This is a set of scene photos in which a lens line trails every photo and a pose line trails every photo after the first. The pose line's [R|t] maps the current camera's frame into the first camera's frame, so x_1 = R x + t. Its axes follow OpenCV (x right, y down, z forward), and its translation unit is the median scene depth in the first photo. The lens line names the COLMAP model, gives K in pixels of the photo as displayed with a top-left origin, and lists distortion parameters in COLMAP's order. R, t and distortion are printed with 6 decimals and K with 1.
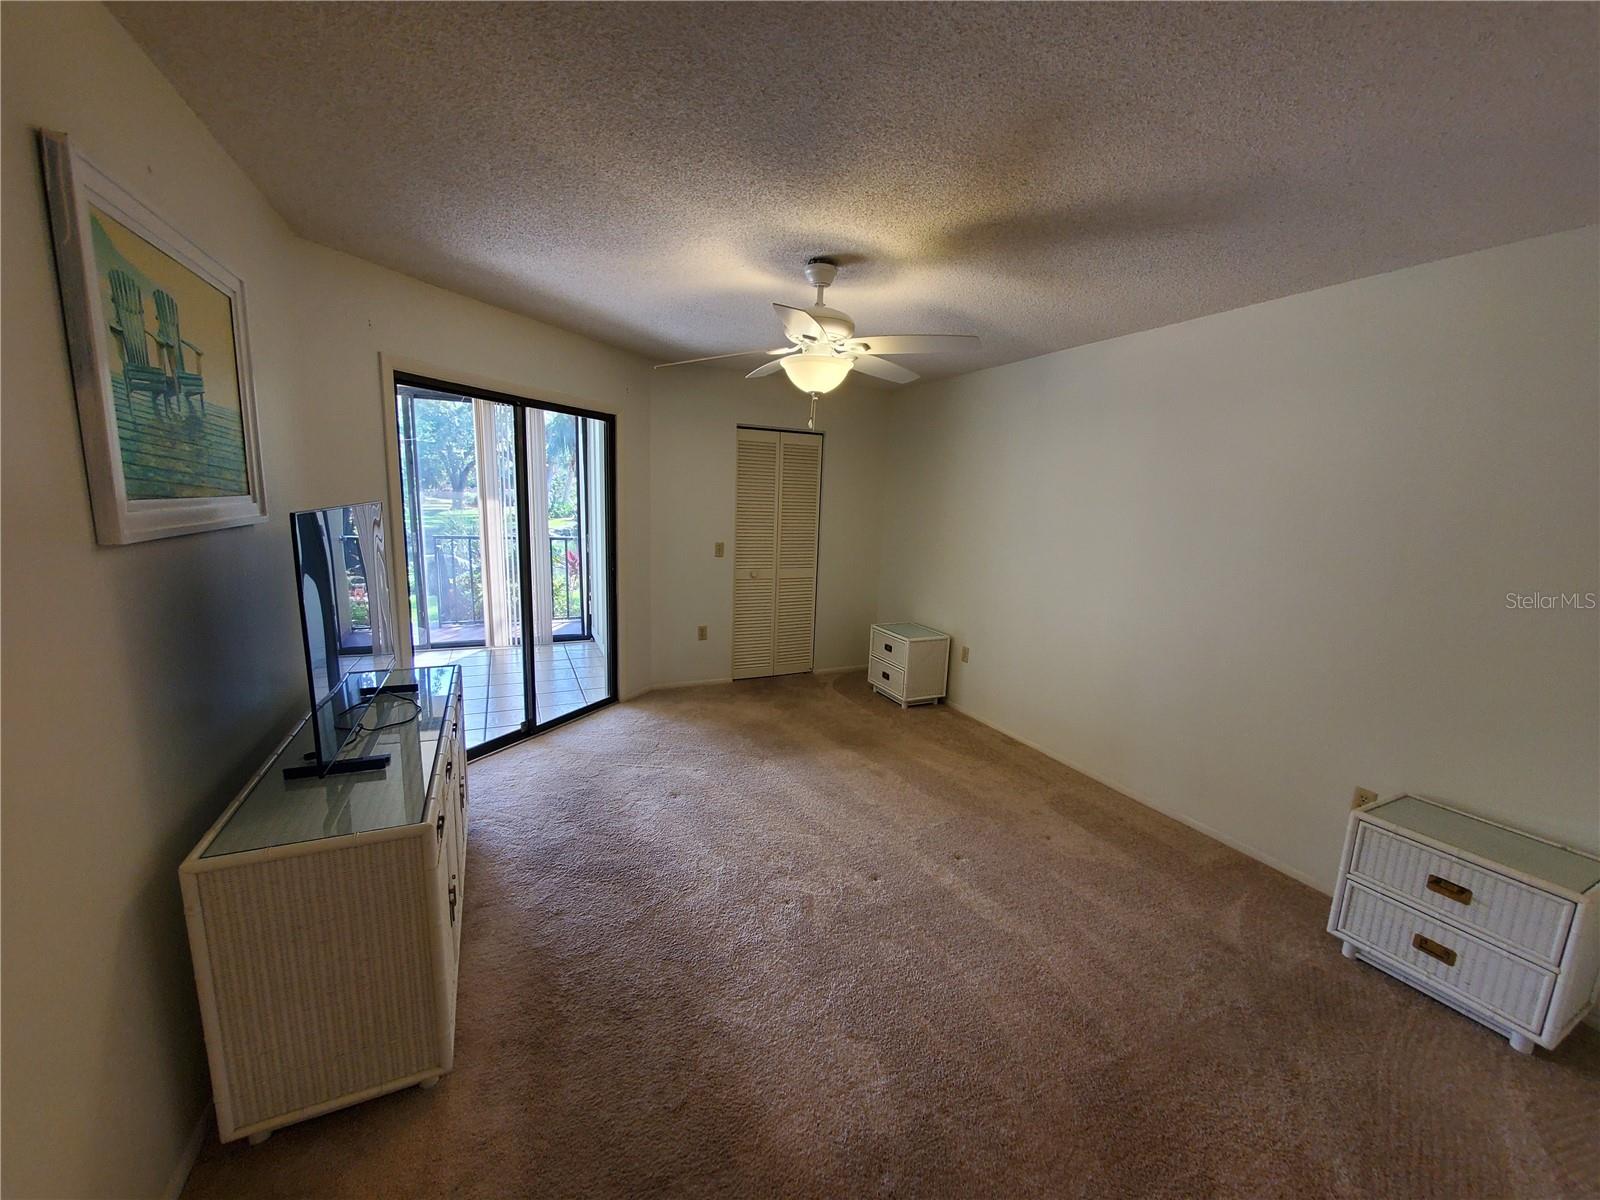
lens RADIAL K [[650.8, 0, 821.2], [0, 650.8, 615.8], [0, 0, 1]] dist [-0.000287, -0.000128]
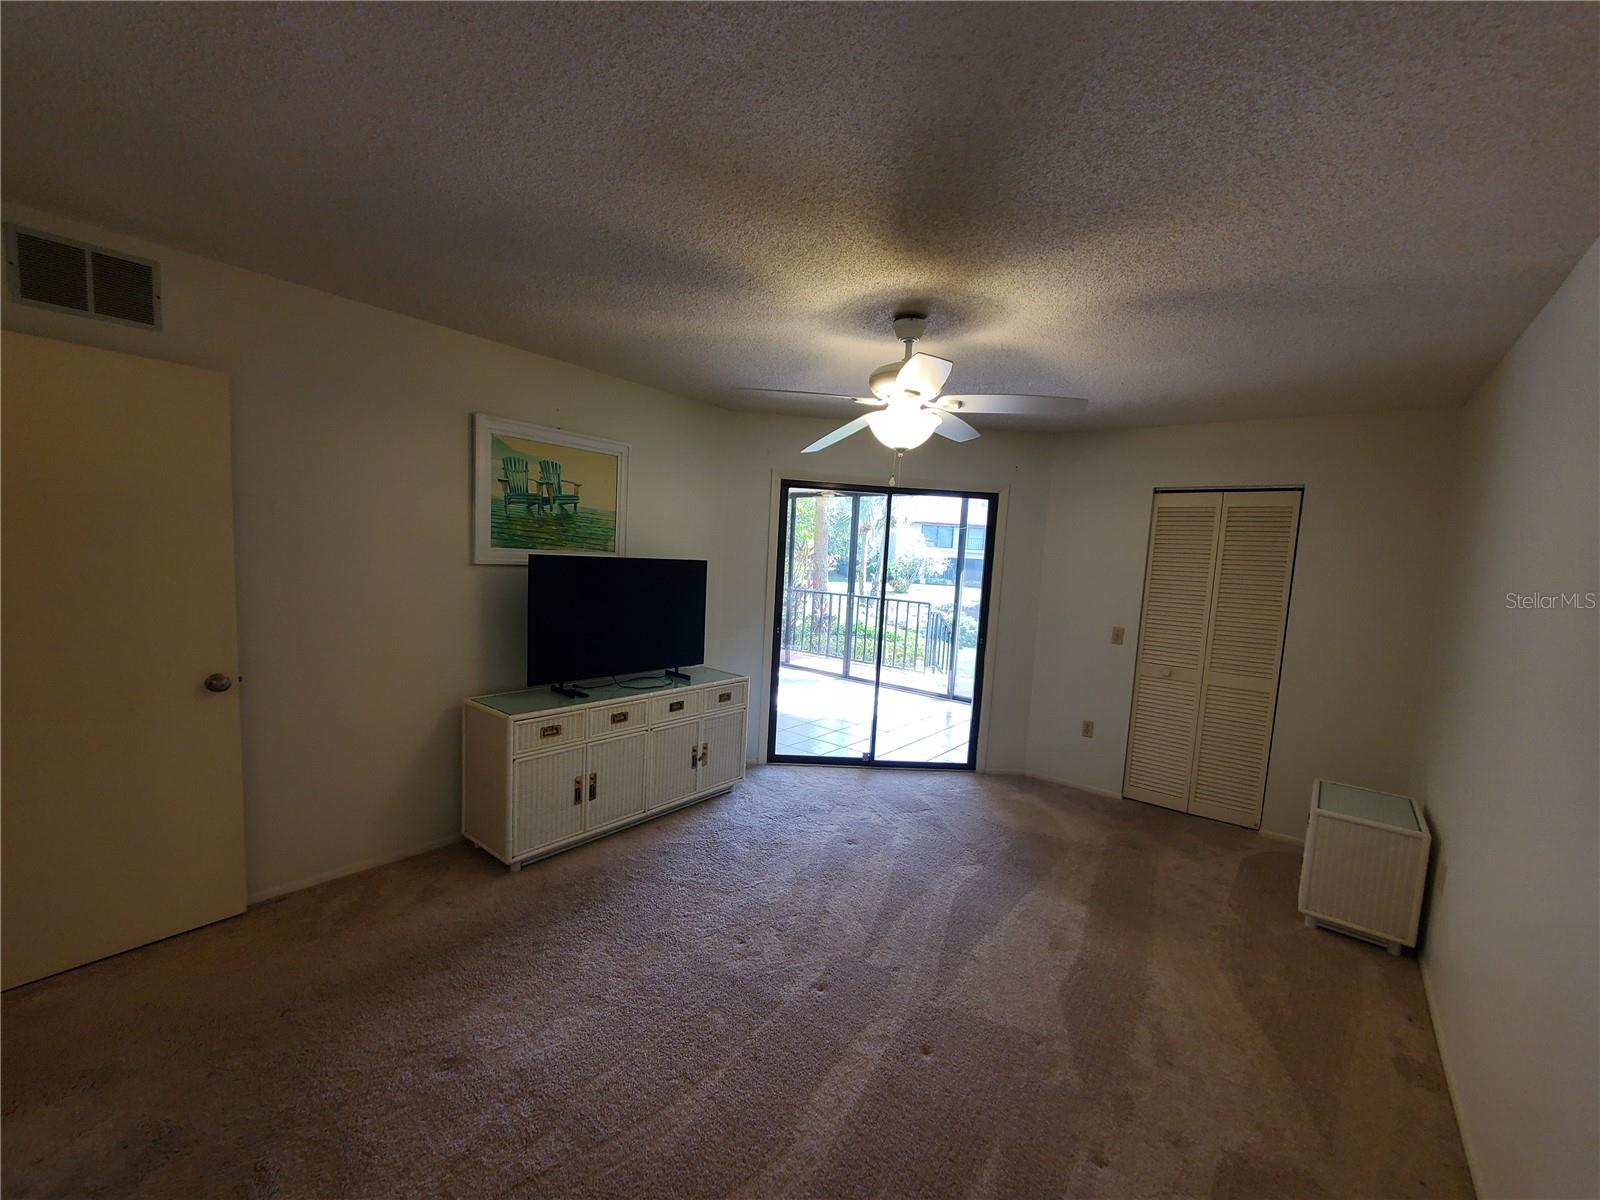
lens RADIAL K [[643.6, 0, 807.1], [0, 643.6, 612.3], [0, 0, 1]] dist [-0.002435, -0.000294]
pose [[0.416196, 0.065256, -0.906930, 0.506183], [-0.200339, 0.979492, -0.021460, -0.038185], [0.886930, 0.190625, 0.420733, 0.332258]]
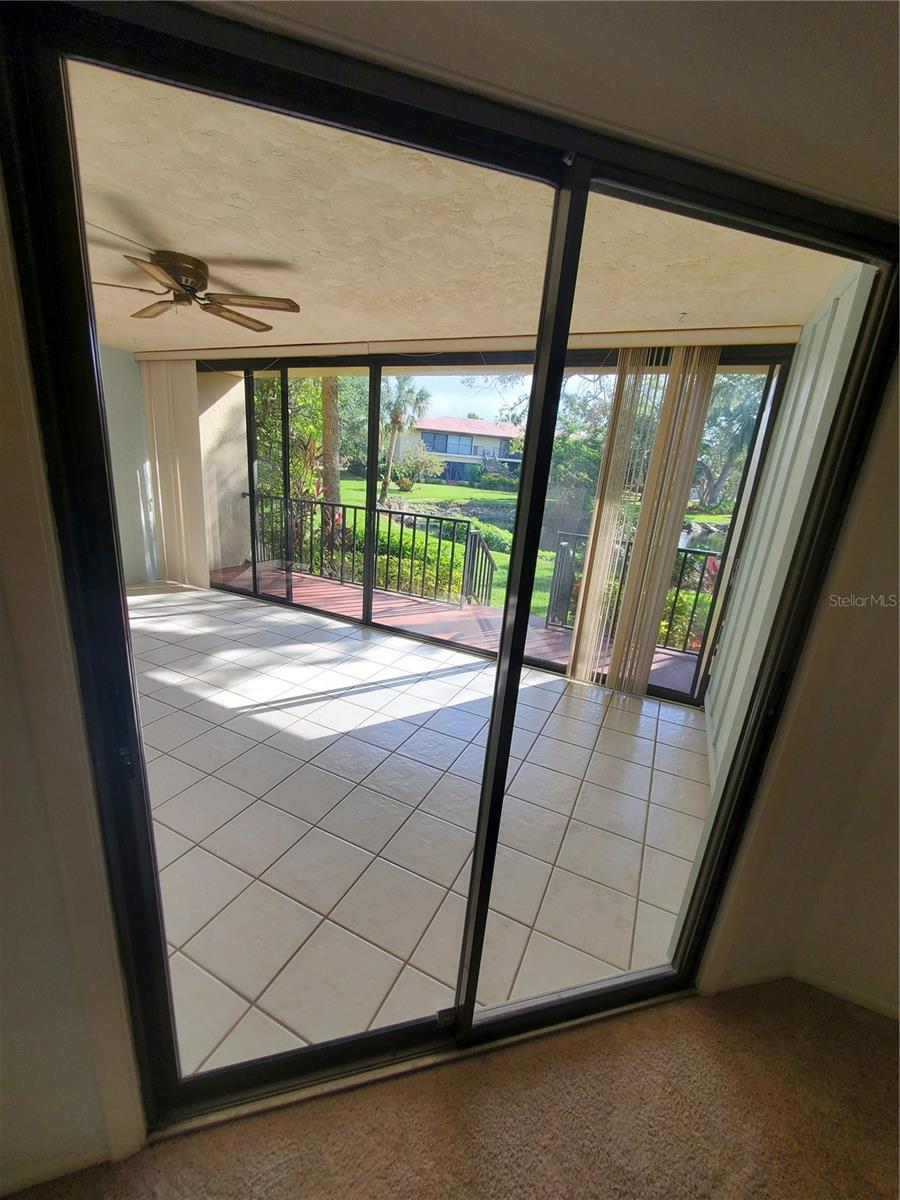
lens RADIAL K [[476.1, 0, 438.0], [0, 476.1, 602.8], [0, 0, 1]] dist [0.009702, -0.009918]
pose [[0.607218, 0.229395, -0.760700, -0.252583], [-0.195115, 0.971149, 0.137110, -0.133260], [0.770206, 0.065169, 0.634457, 0.708430]]
